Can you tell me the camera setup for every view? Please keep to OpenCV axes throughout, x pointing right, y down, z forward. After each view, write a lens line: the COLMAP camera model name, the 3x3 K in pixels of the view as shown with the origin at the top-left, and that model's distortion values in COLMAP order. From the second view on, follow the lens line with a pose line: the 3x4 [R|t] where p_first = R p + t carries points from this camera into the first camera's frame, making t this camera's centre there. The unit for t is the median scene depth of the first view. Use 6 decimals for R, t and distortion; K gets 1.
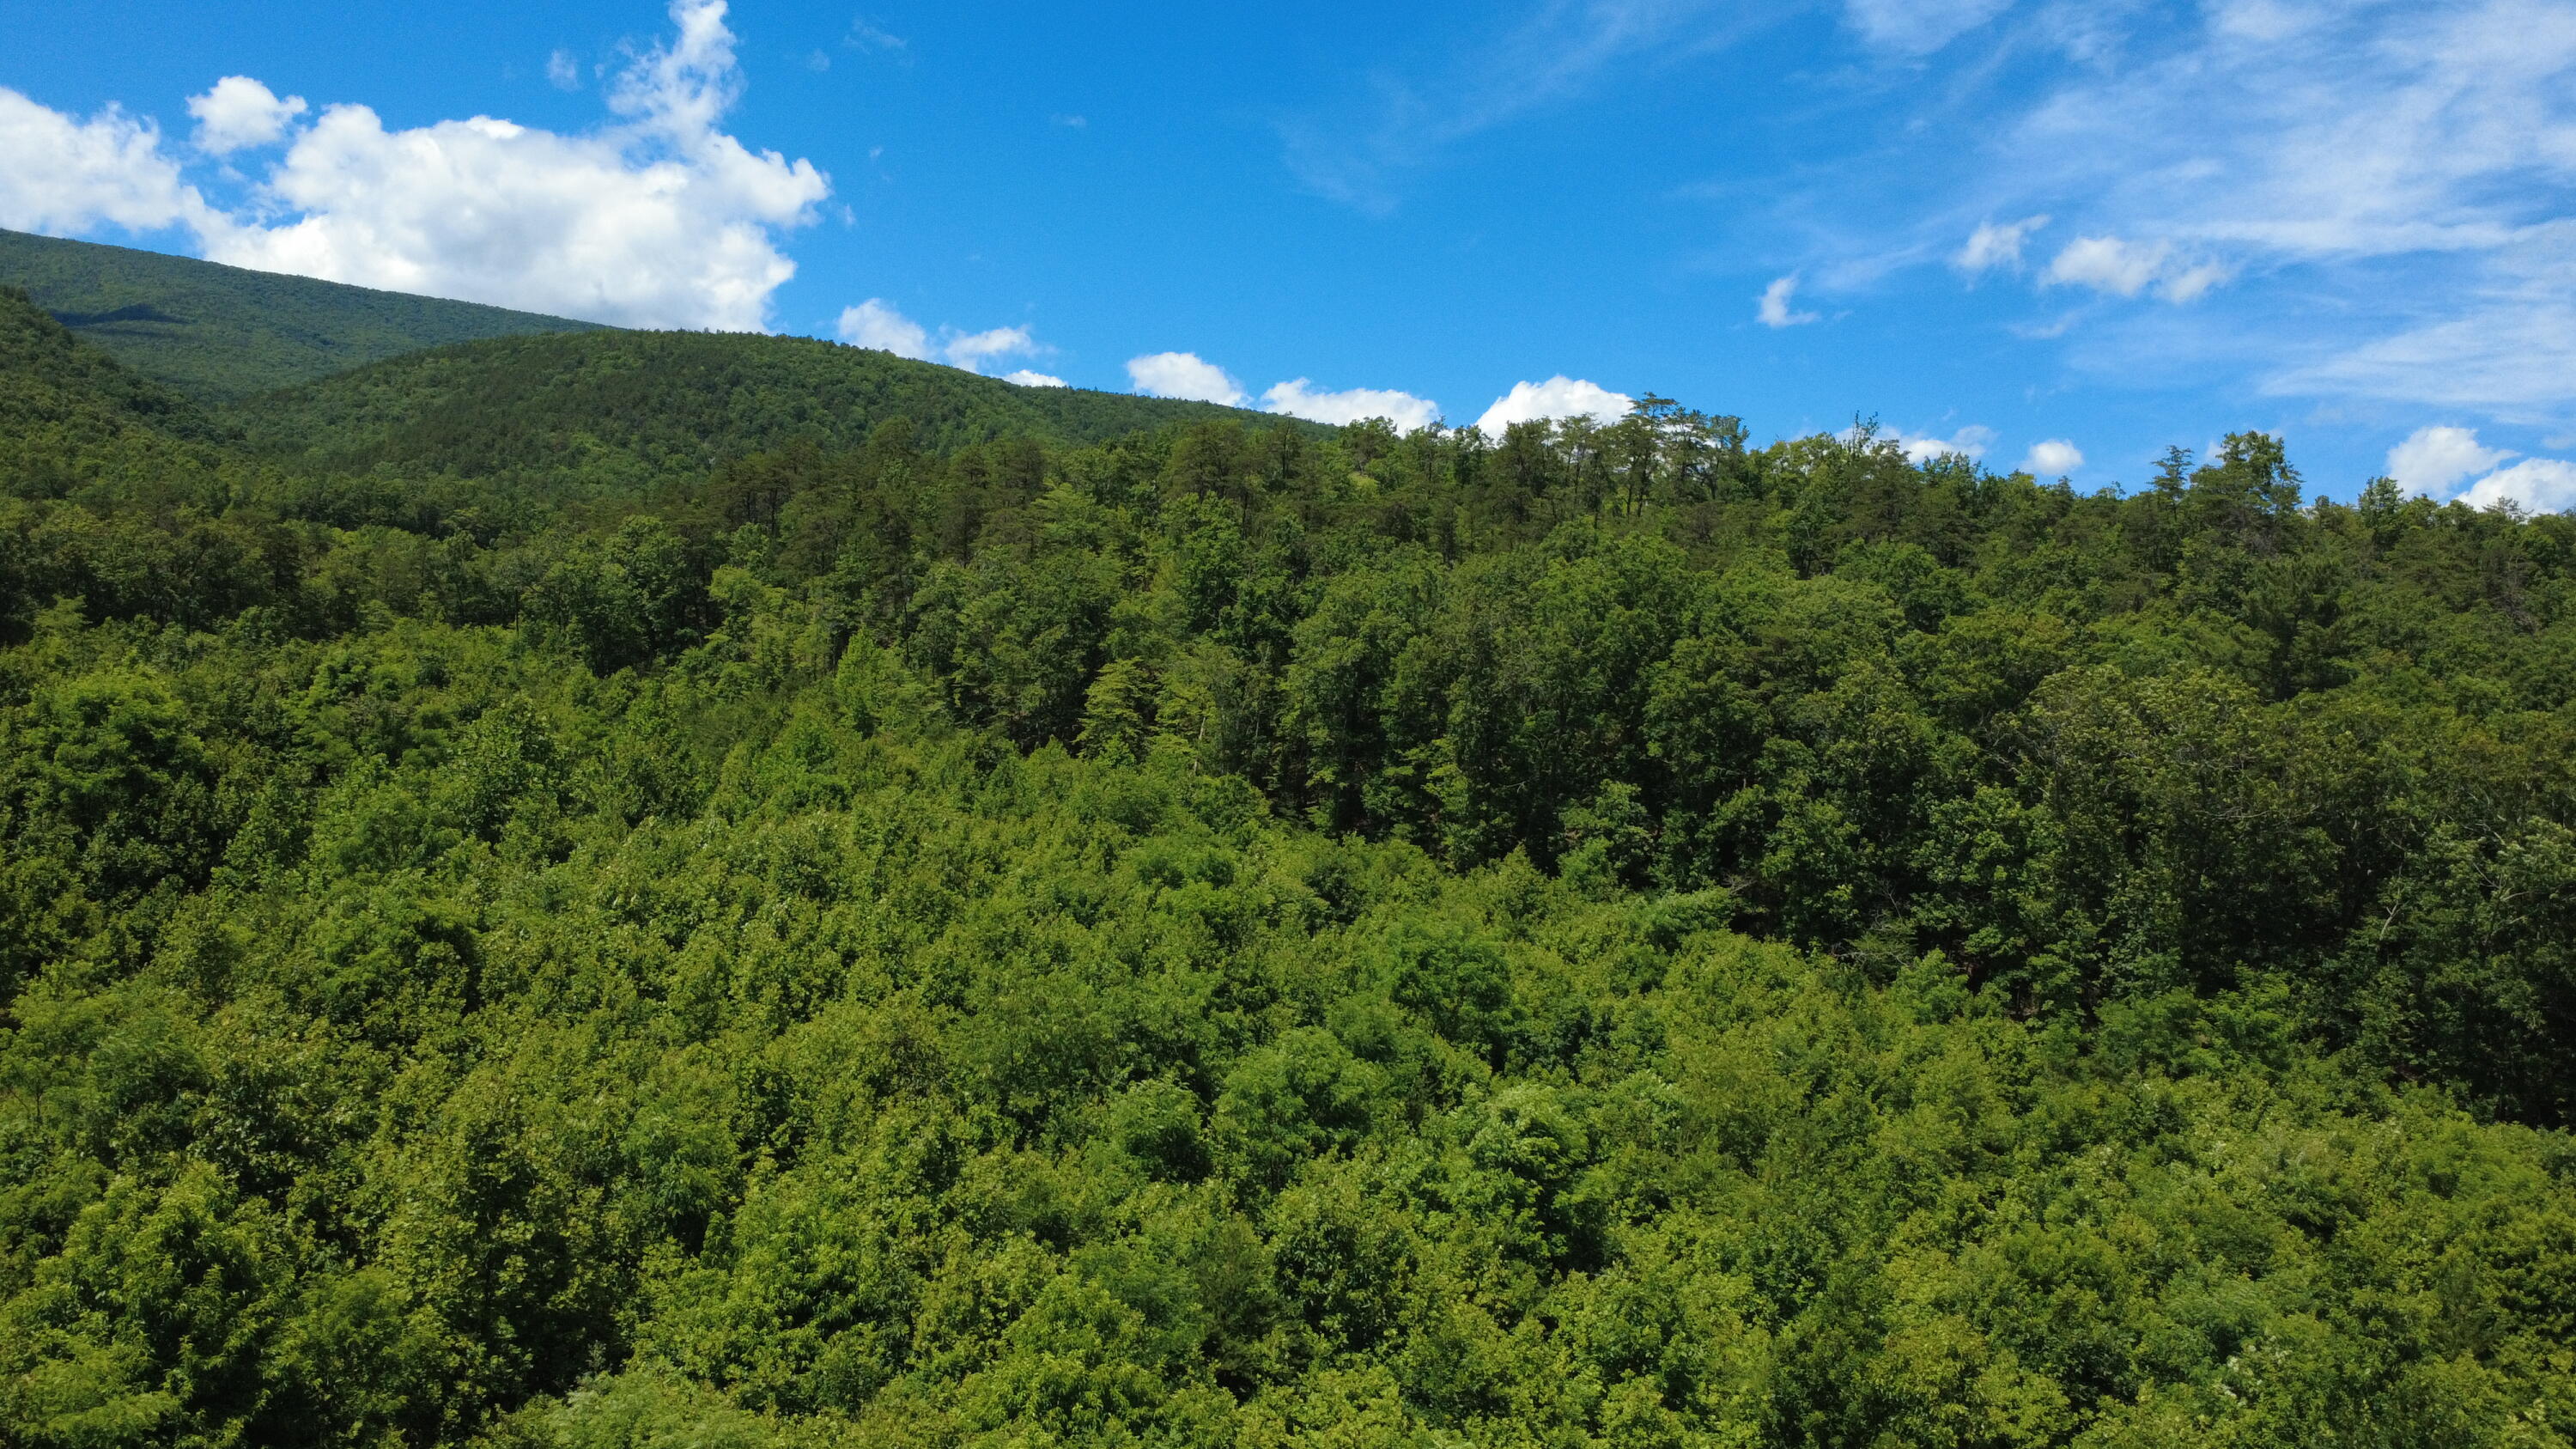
lens RADIAL K [[1885.0, 0, 1289.7], [0, 1885.0, 711.2], [0, 0, 1]] dist [0.000517, 0.005728]
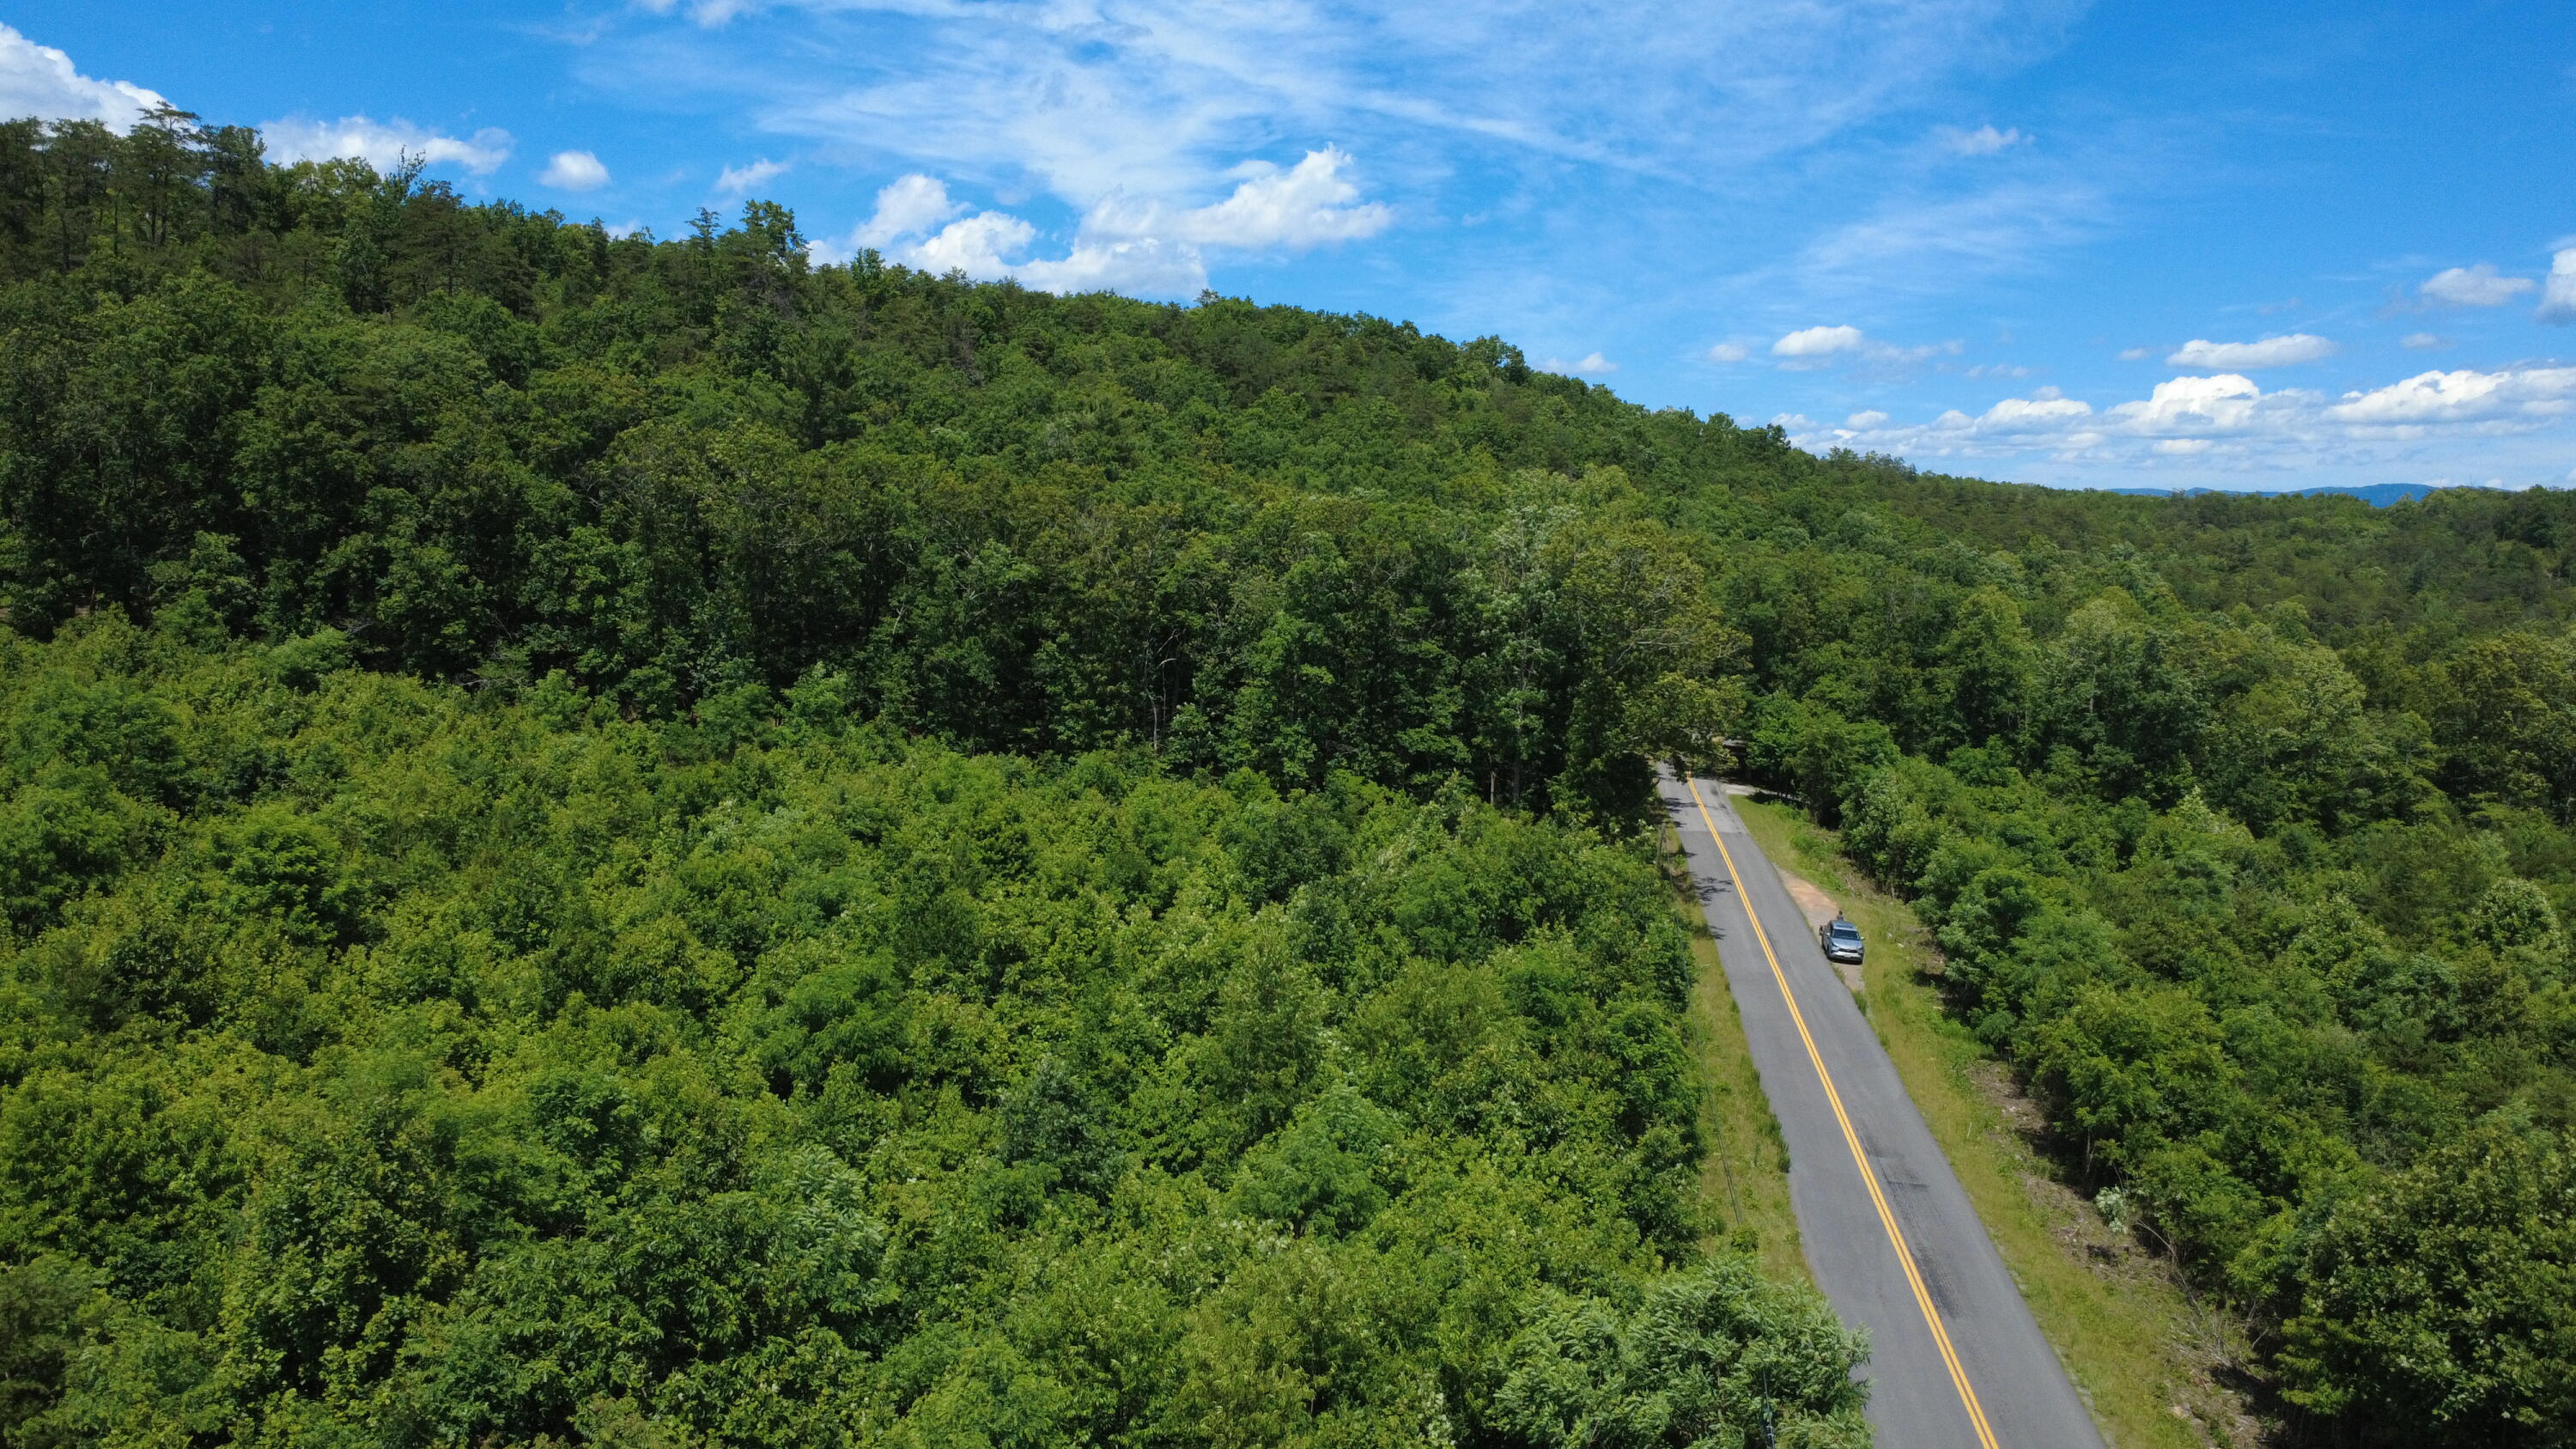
lens RADIAL K [[1885.0, 0, 1293.3], [0, 1885.0, 726.8], [0, 0, 1]] dist [0.000517, 0.005728]
pose [[0.734238, -0.106180, 0.670537, -0.084337], [0.001568, 0.987956, 0.154727, -0.014535], [-0.678890, -0.112555, 0.725561, -0.121583]]
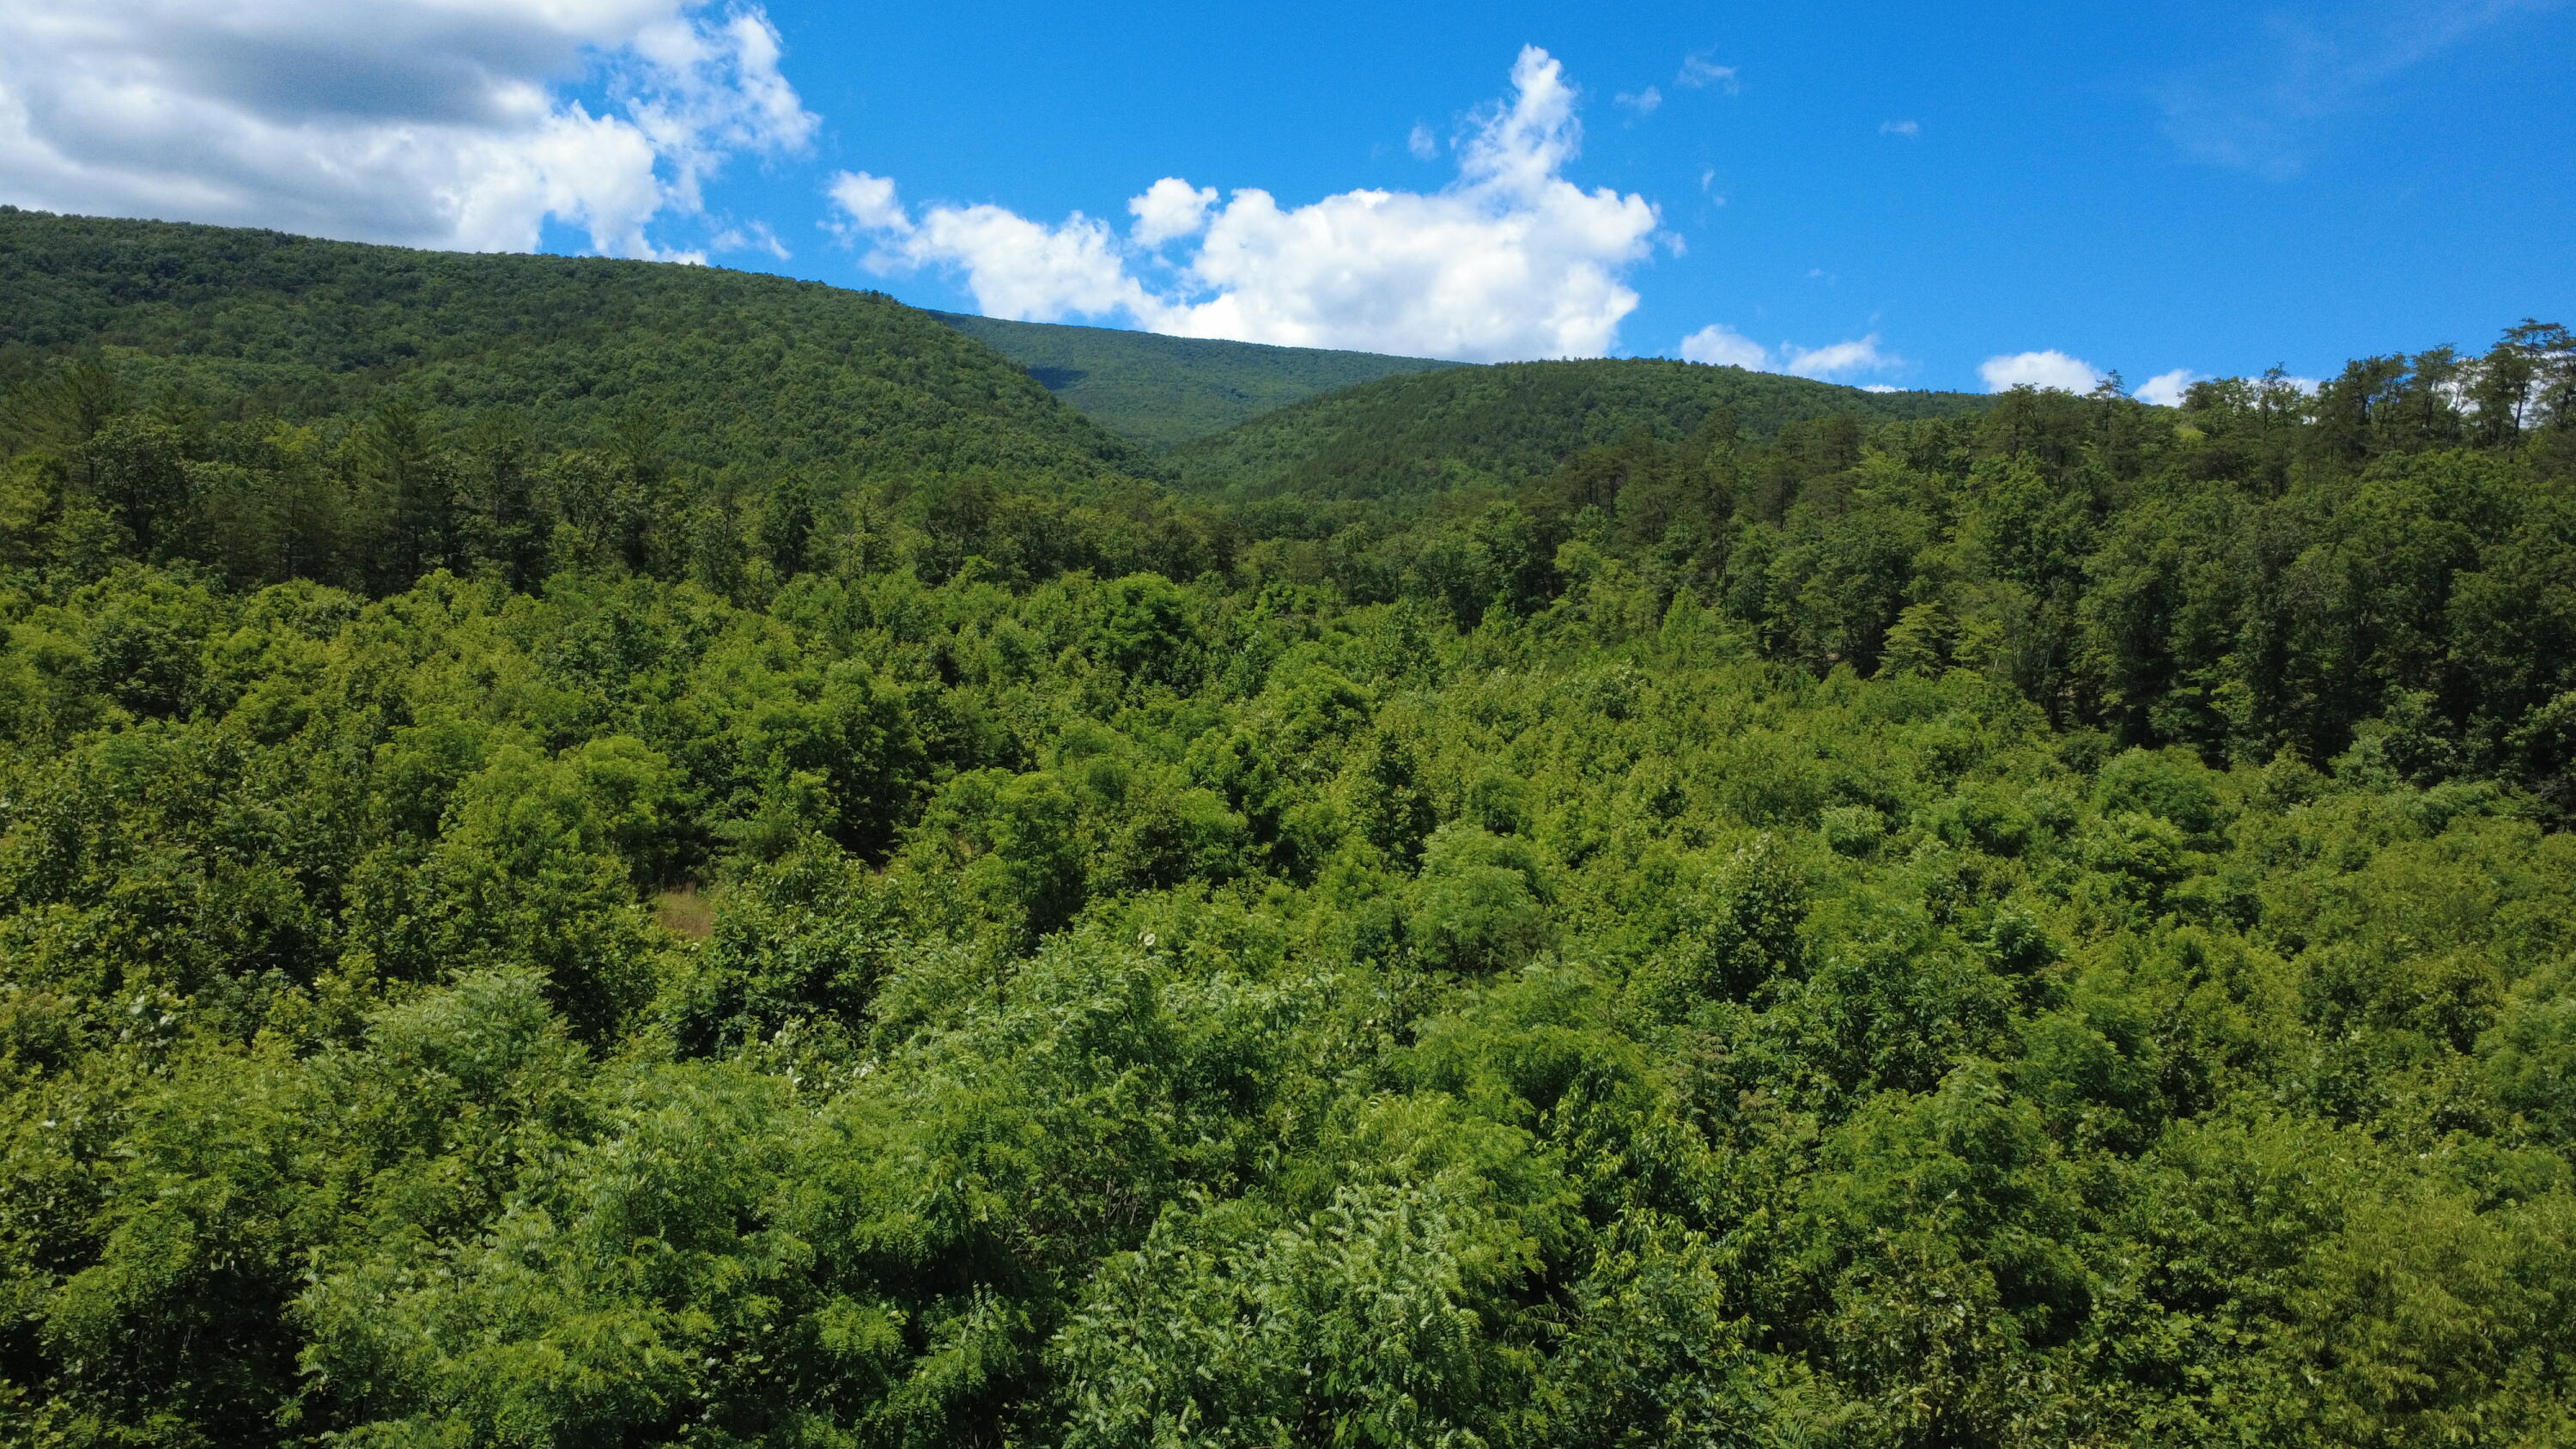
lens RADIAL K [[1885.0, 0, 1284.2], [0, 1885.0, 735.6], [0, 0, 1]] dist [0.000517, 0.005728]
pose [[0.902039, 0.014139, -0.431423, 0.063628], [-0.013883, 0.999897, 0.003742, 0.064962], [0.431431, 0.002613, 0.902142, -0.166409]]
